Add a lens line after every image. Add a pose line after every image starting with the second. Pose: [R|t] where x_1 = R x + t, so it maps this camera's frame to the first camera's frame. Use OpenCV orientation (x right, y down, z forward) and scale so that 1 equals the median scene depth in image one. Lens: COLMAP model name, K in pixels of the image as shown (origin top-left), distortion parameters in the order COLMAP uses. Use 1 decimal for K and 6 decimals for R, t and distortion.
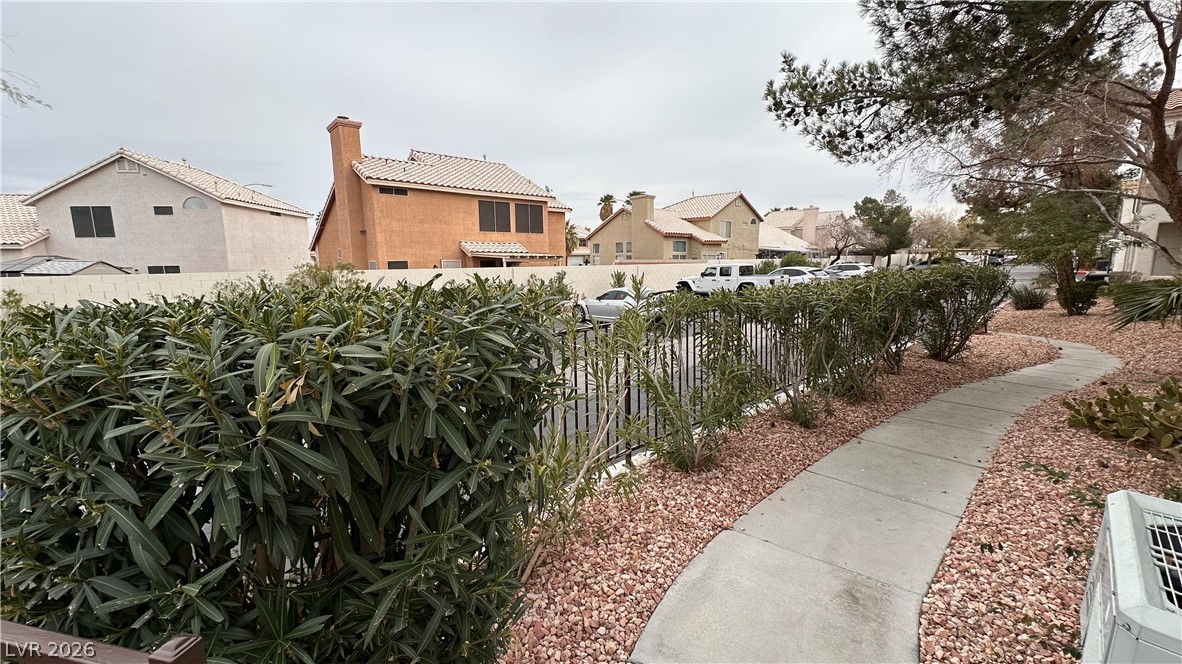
lens RADIAL K [[468.9, 0, 591.0], [0, 468.9, 332.0], [0, 0, 1]] dist [-0.001598, -0.000570]
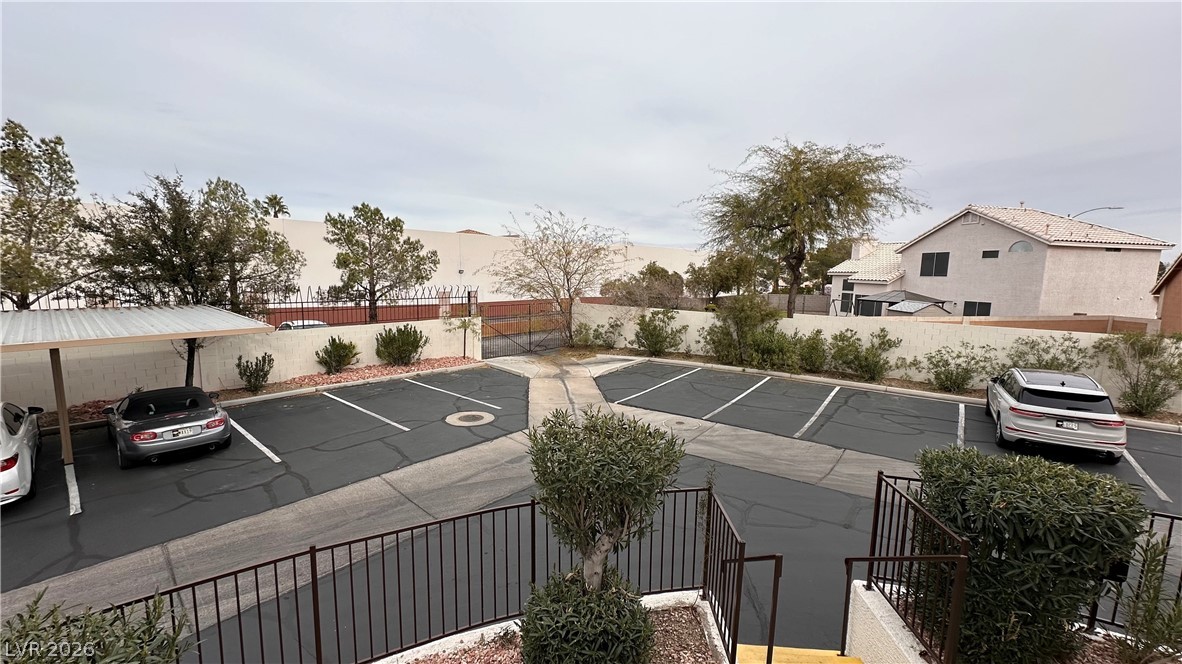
lens RADIAL K [[468.9, 0, 591.0], [0, 468.9, 332.0], [0, 0, 1]] dist [-0.001598, -0.000570]
pose [[0.147366, 0.137804, -0.979435, 0.086352], [-0.168121, 0.979327, 0.112494, -0.039625], [0.974689, 0.148086, 0.167487, -0.111994]]
